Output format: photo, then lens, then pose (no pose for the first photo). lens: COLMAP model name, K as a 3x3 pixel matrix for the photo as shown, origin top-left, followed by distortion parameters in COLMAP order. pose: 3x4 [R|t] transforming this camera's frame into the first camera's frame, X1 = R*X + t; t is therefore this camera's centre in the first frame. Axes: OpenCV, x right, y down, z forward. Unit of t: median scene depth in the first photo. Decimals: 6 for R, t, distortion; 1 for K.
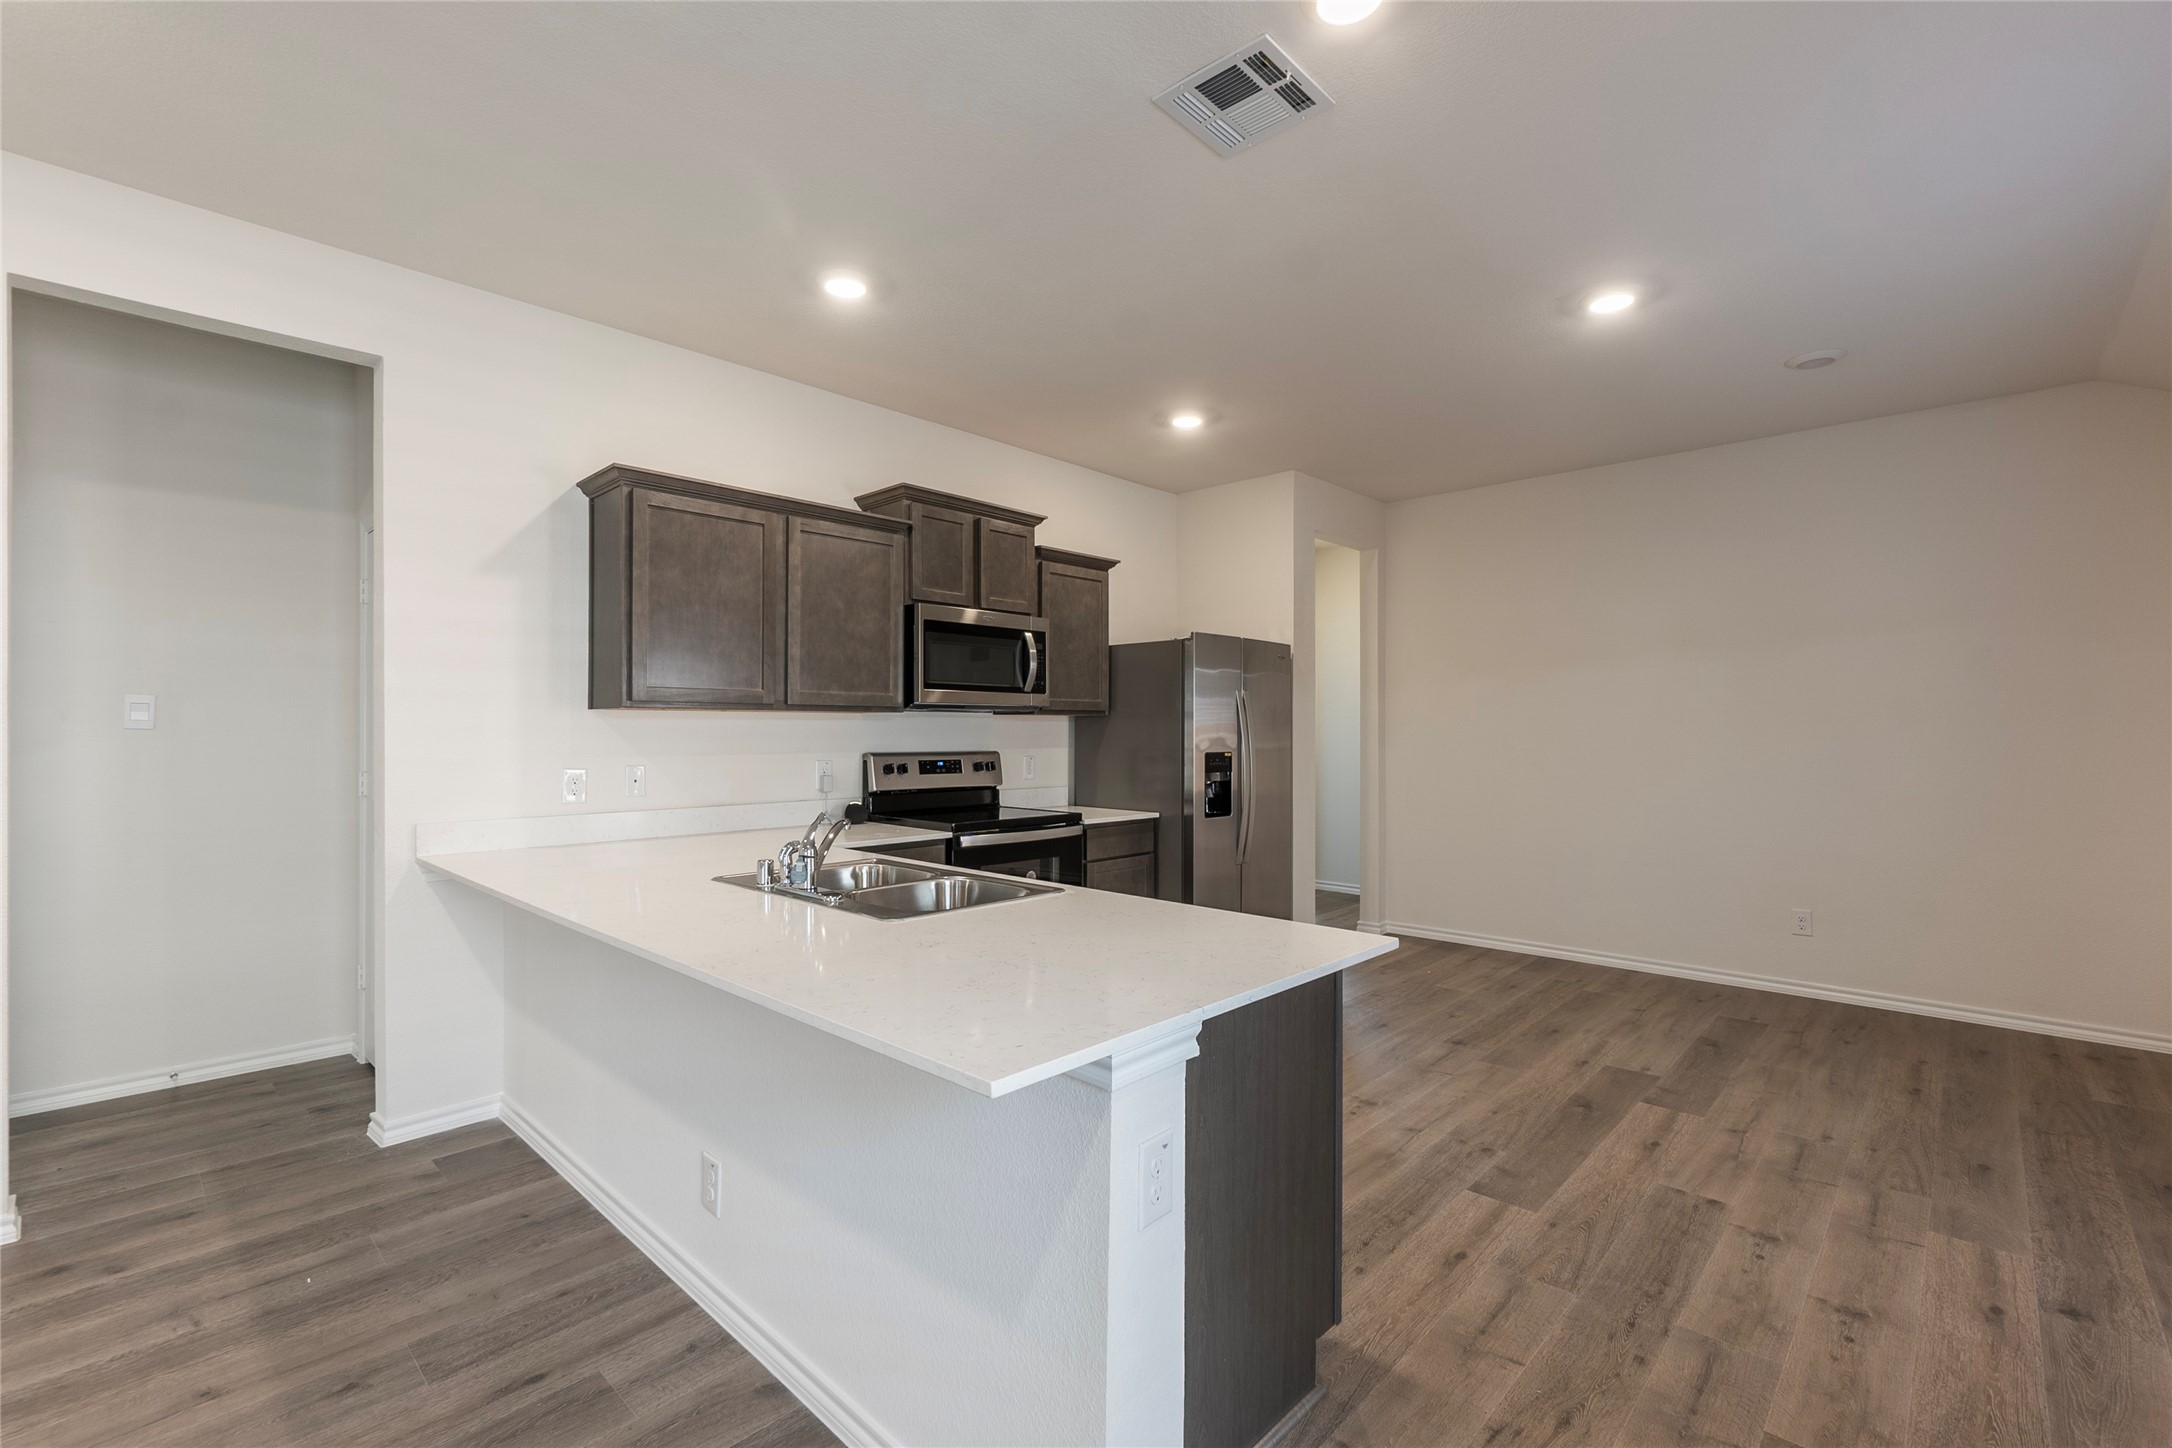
lens RADIAL K [[944.8, 0, 1062.3], [0, 944.8, 729.0], [0, 0, 1]] dist [-0.006099, 0.000467]
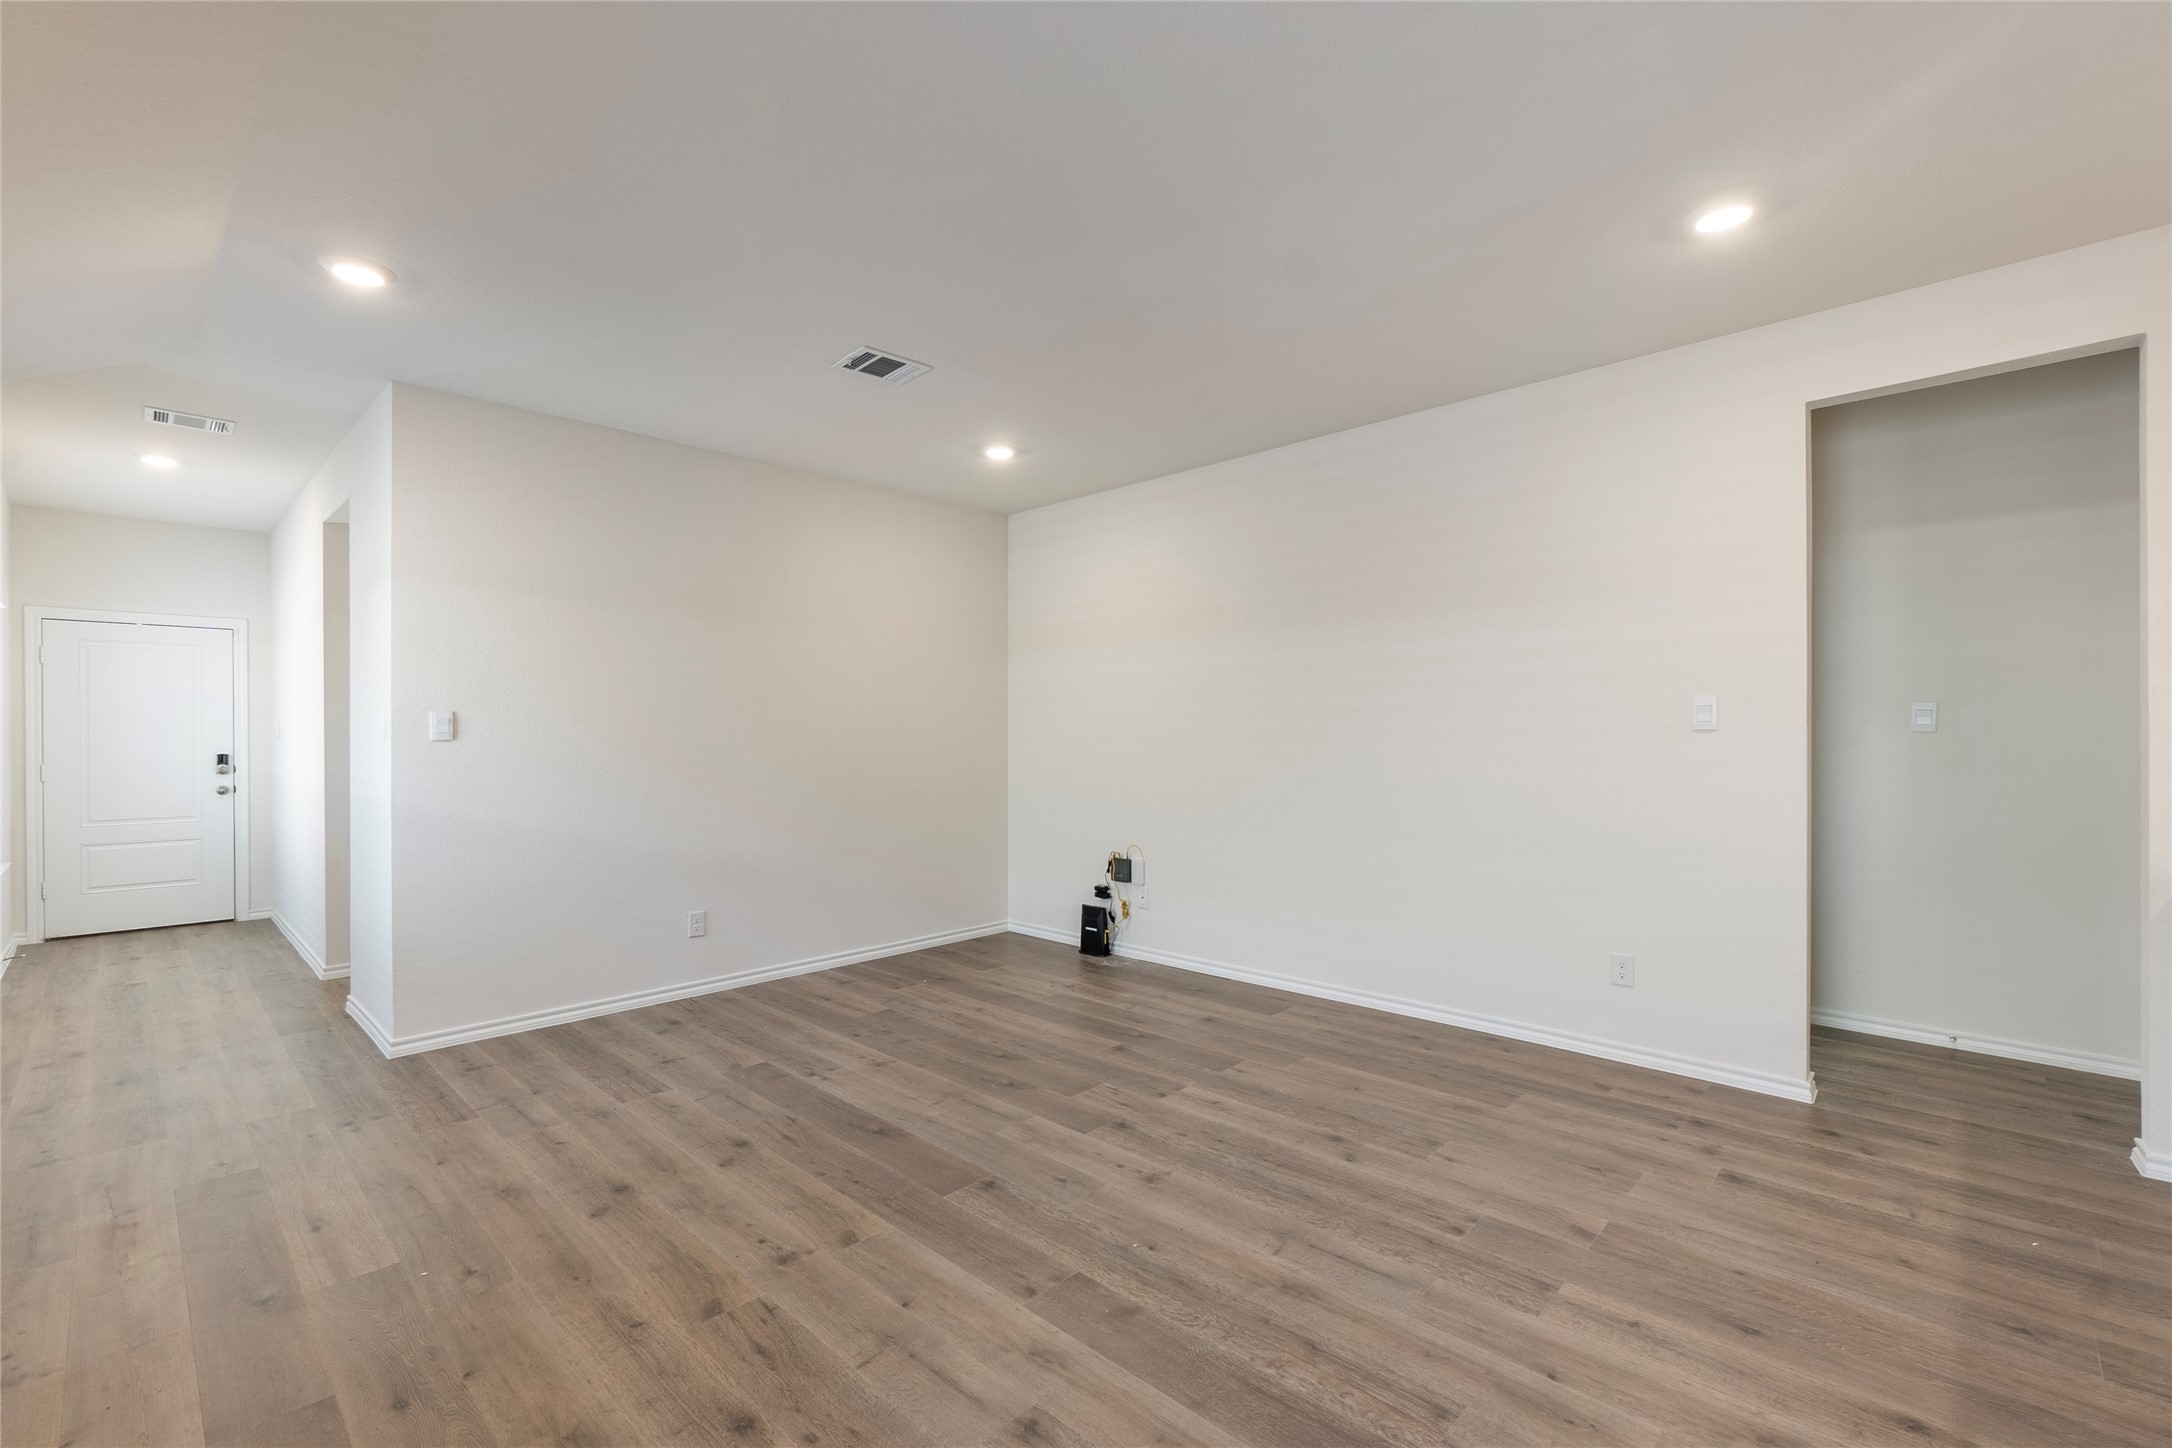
lens RADIAL K [[936.2, 0, 1066.3], [0, 936.2, 726.4], [0, 0, 1]] dist [-0.002941, 0.000180]
pose [[-0.005264, -0.007075, -0.999961, 0.198797], [0.001441, 0.999974, -0.007083, -0.000200], [0.999985, -0.001479, -0.005254, -0.065385]]
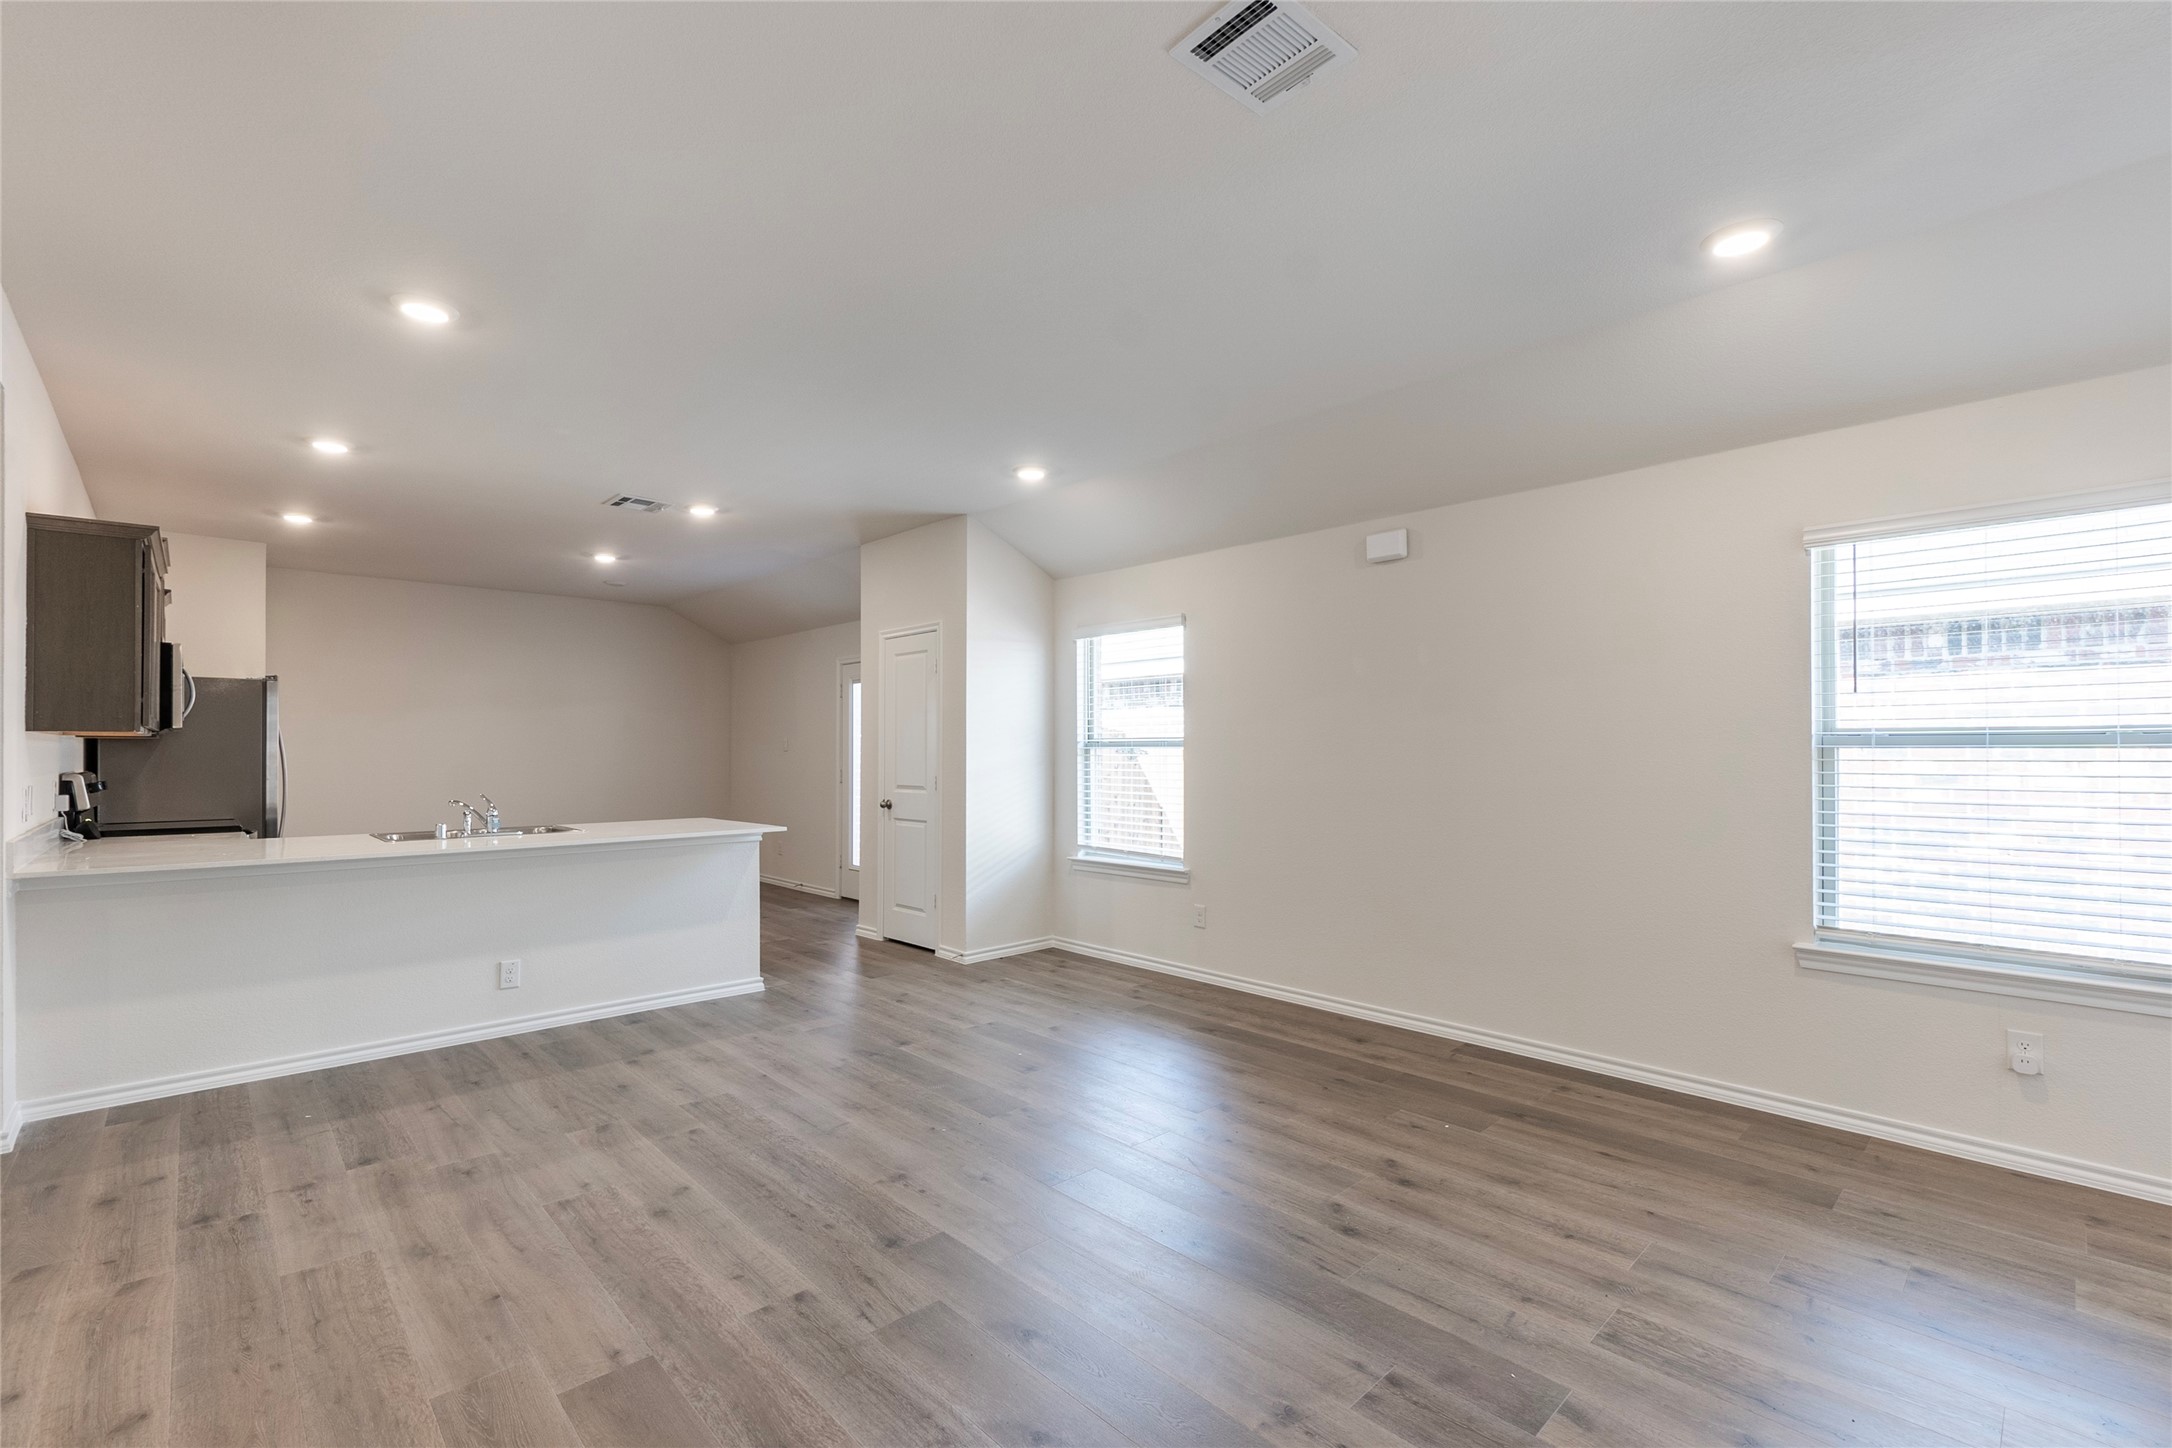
lens RADIAL K [[944.0, 0, 1072.7], [0, 944.0, 730.9], [0, 0, 1]] dist [-0.001890, 0.000229]
pose [[0.045646, 0.019215, 0.998773, -1.562963], [0.002787, 0.999809, -0.019362, 0.001240], [-0.998954, 0.003667, 0.045584, -0.200930]]
